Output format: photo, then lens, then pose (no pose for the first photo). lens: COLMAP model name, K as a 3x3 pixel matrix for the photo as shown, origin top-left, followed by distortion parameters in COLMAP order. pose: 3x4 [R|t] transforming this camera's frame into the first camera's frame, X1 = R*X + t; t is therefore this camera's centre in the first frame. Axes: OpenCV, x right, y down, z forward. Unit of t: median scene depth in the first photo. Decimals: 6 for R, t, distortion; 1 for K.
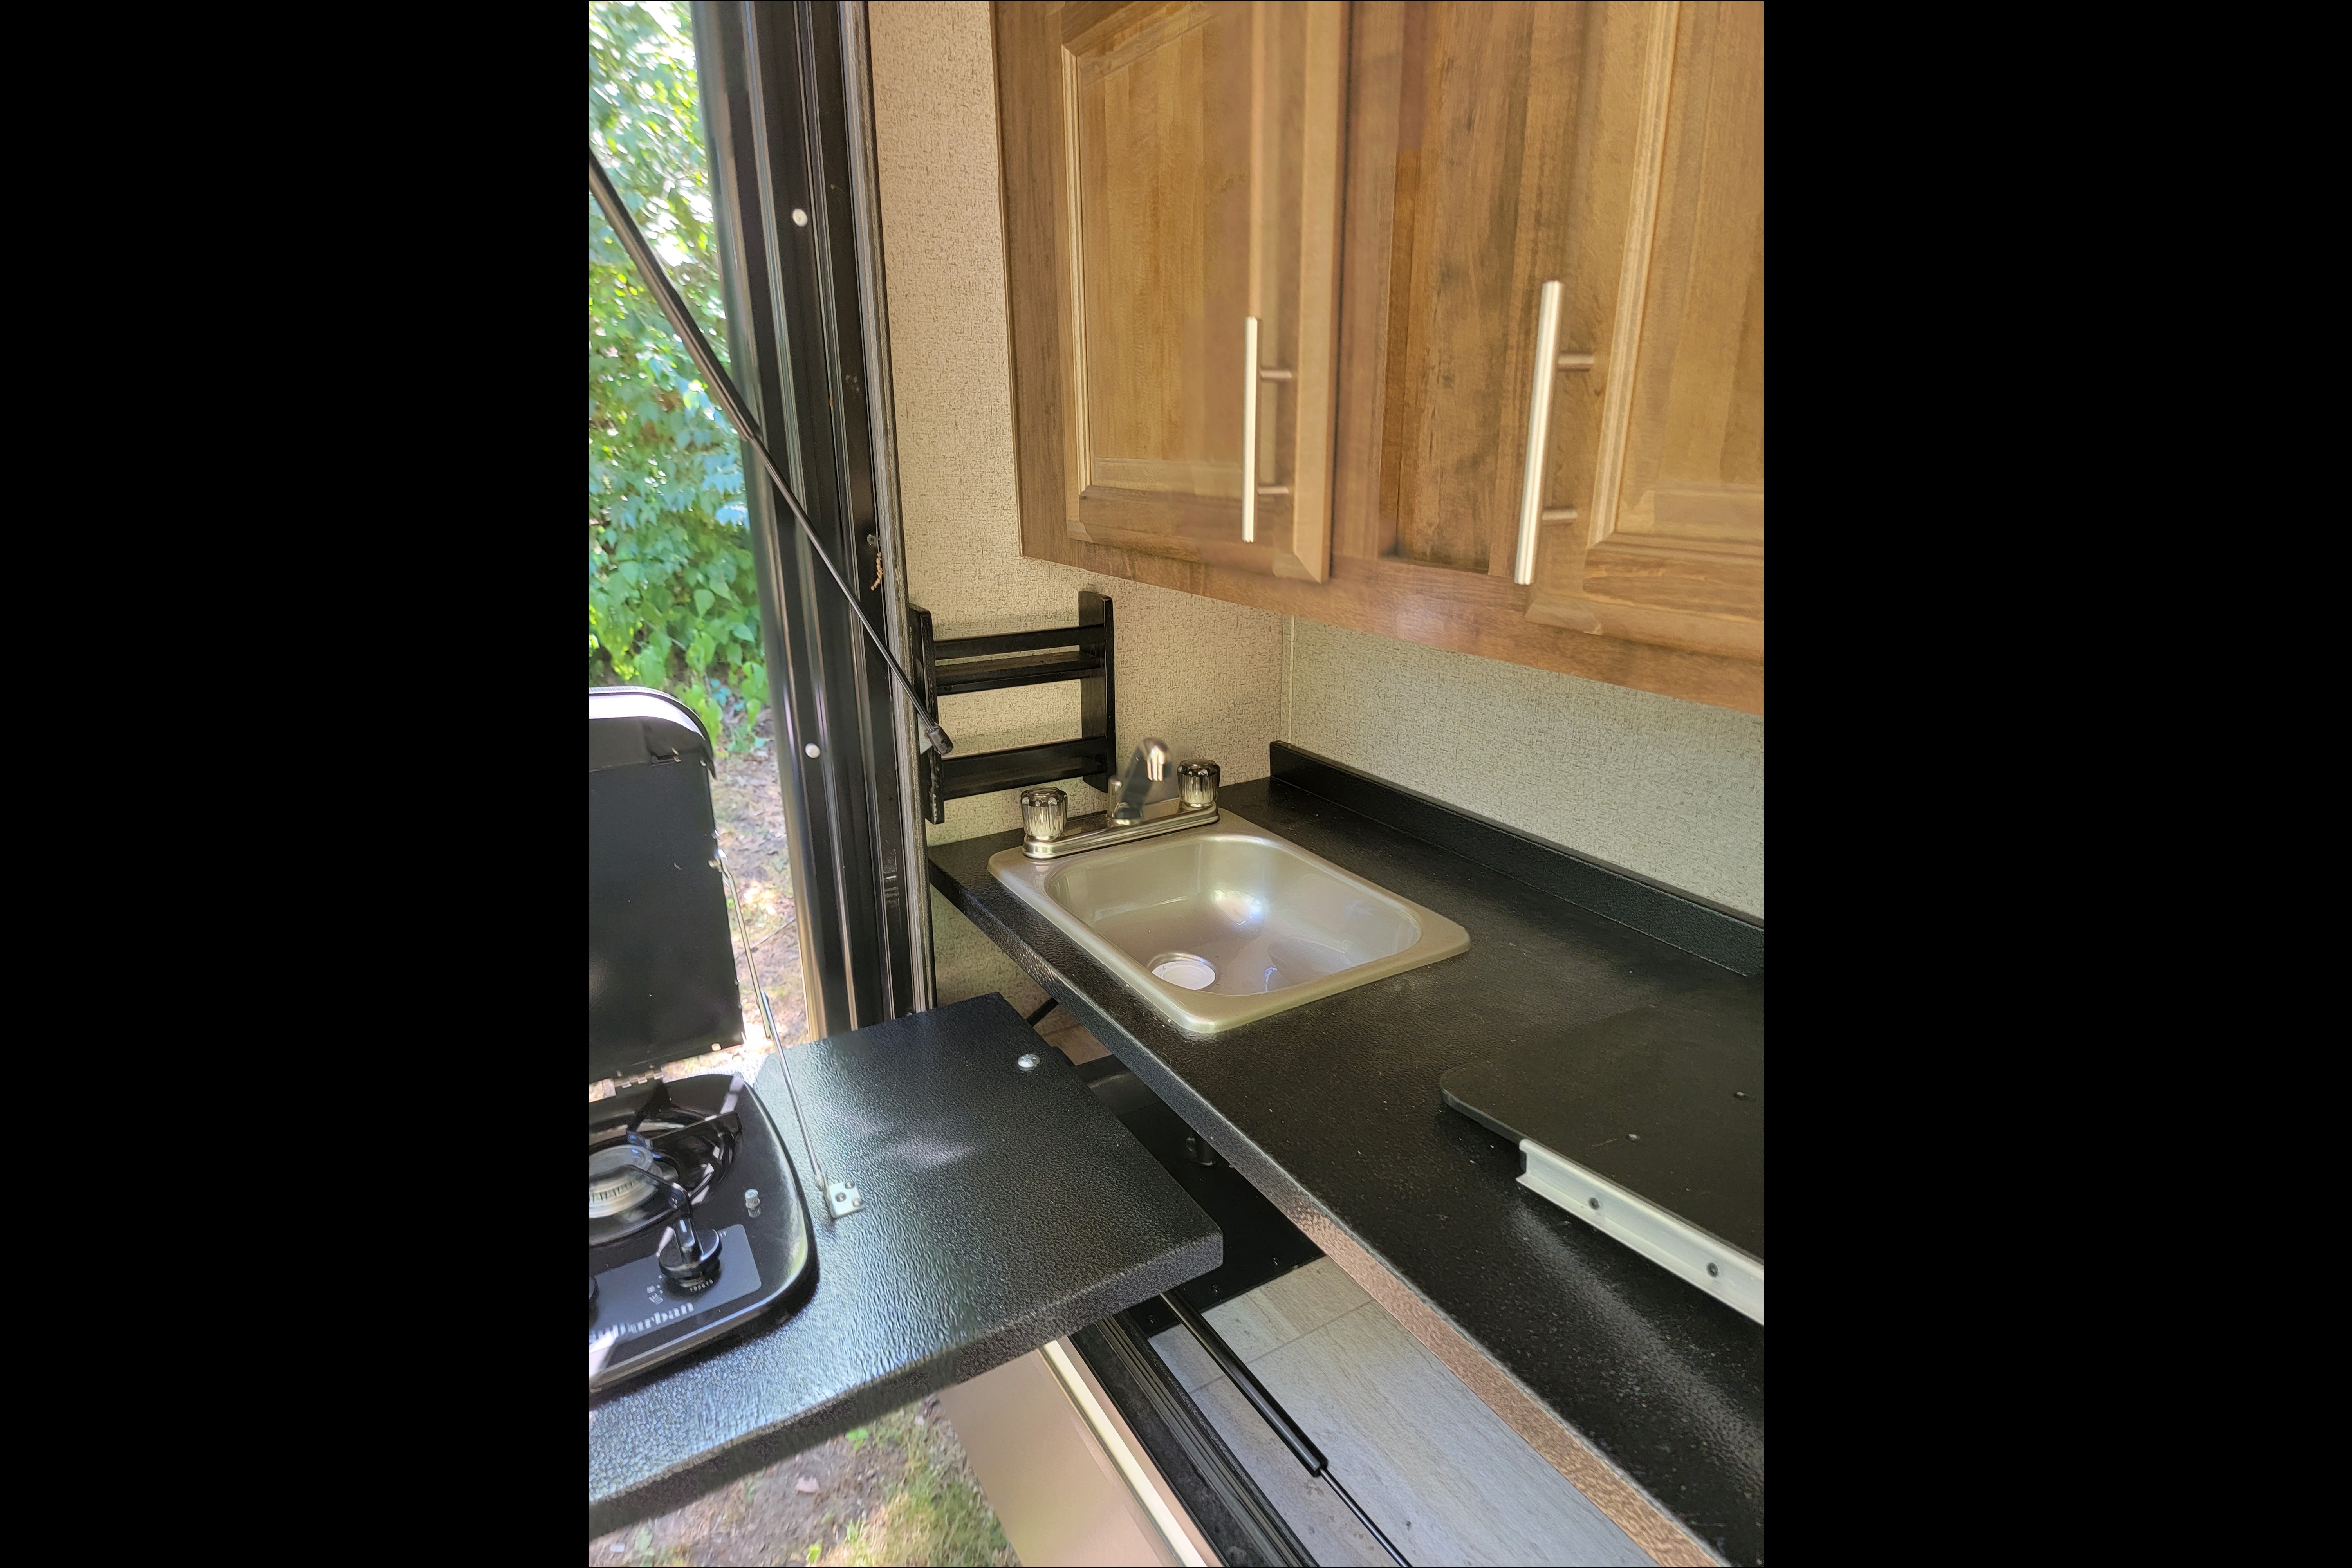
lens RADIAL K [[1124.7, 0, 1180.4], [0, 1124.7, 799.9], [0, 0, 1]] dist [0.003094, 0.000137]
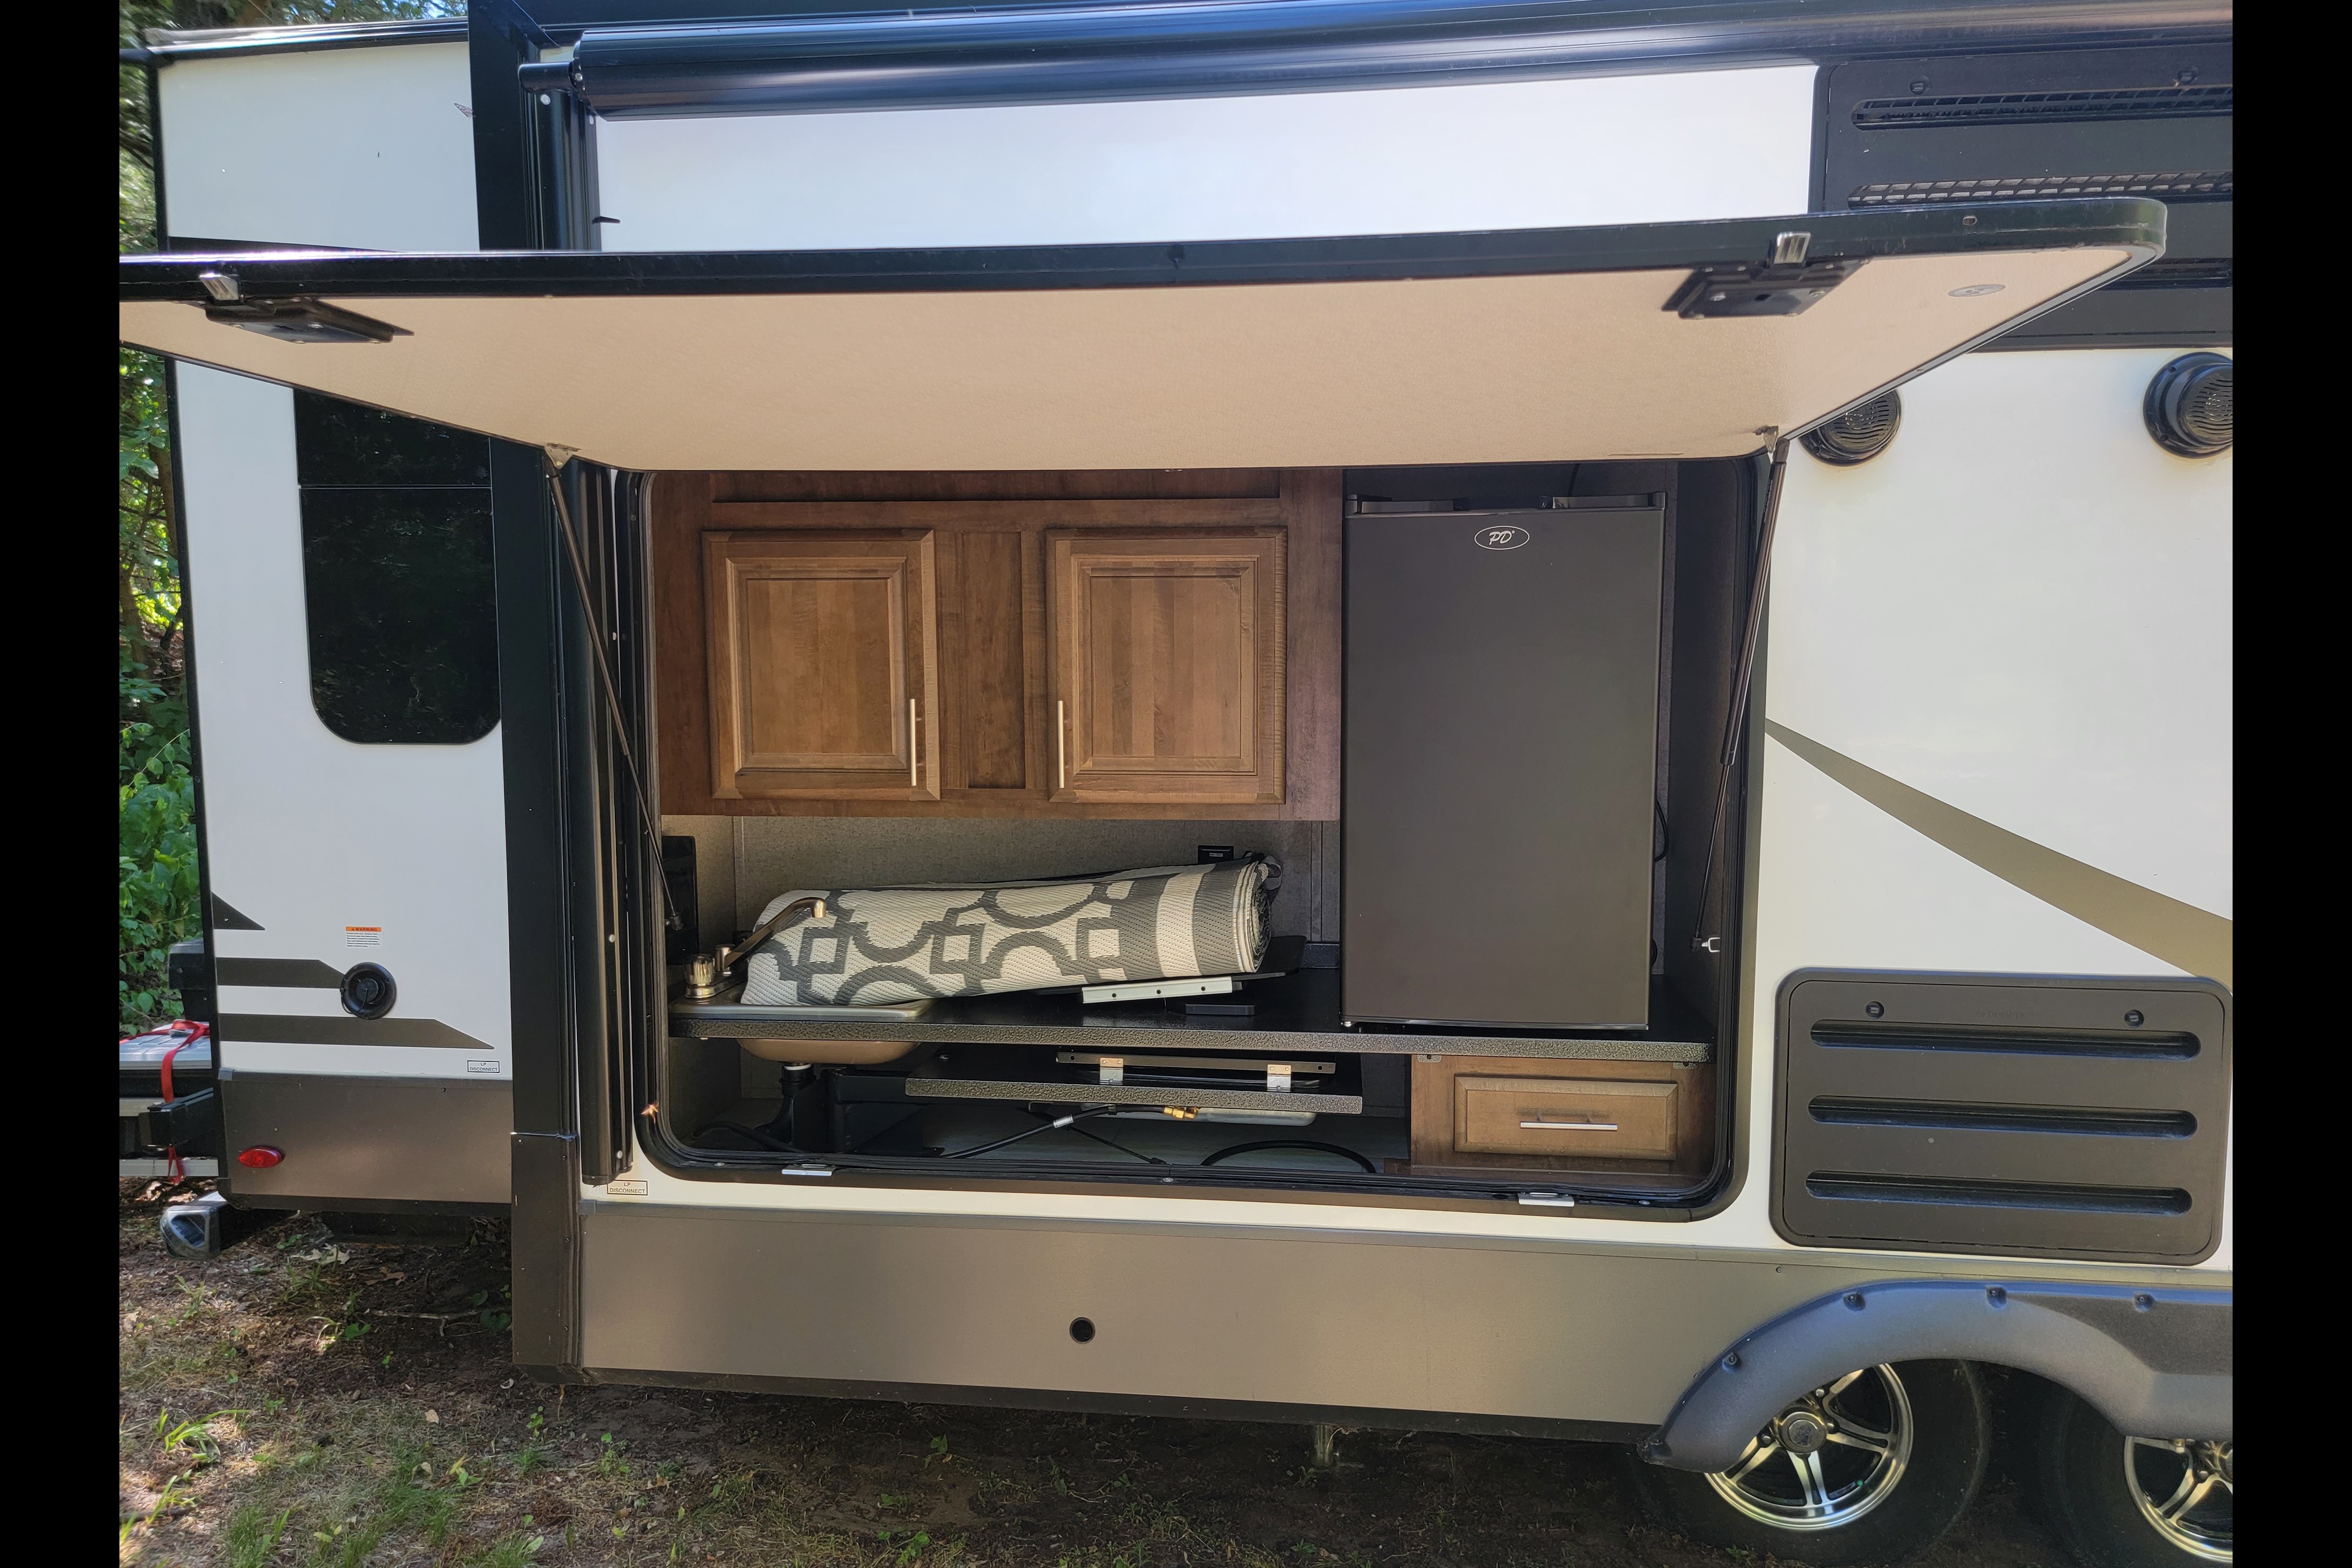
lens RADIAL K [[1440.1, 0, 1176.5], [0, 1440.1, 782.8], [0, 0, 1]] dist [0.044646, -0.019259]
pose [[0.618655, -0.064437, 0.783016, -1.977188], [0.246187, 0.962338, -0.115316, 0.251234], [-0.746095, 0.264109, 0.611219, -1.272465]]
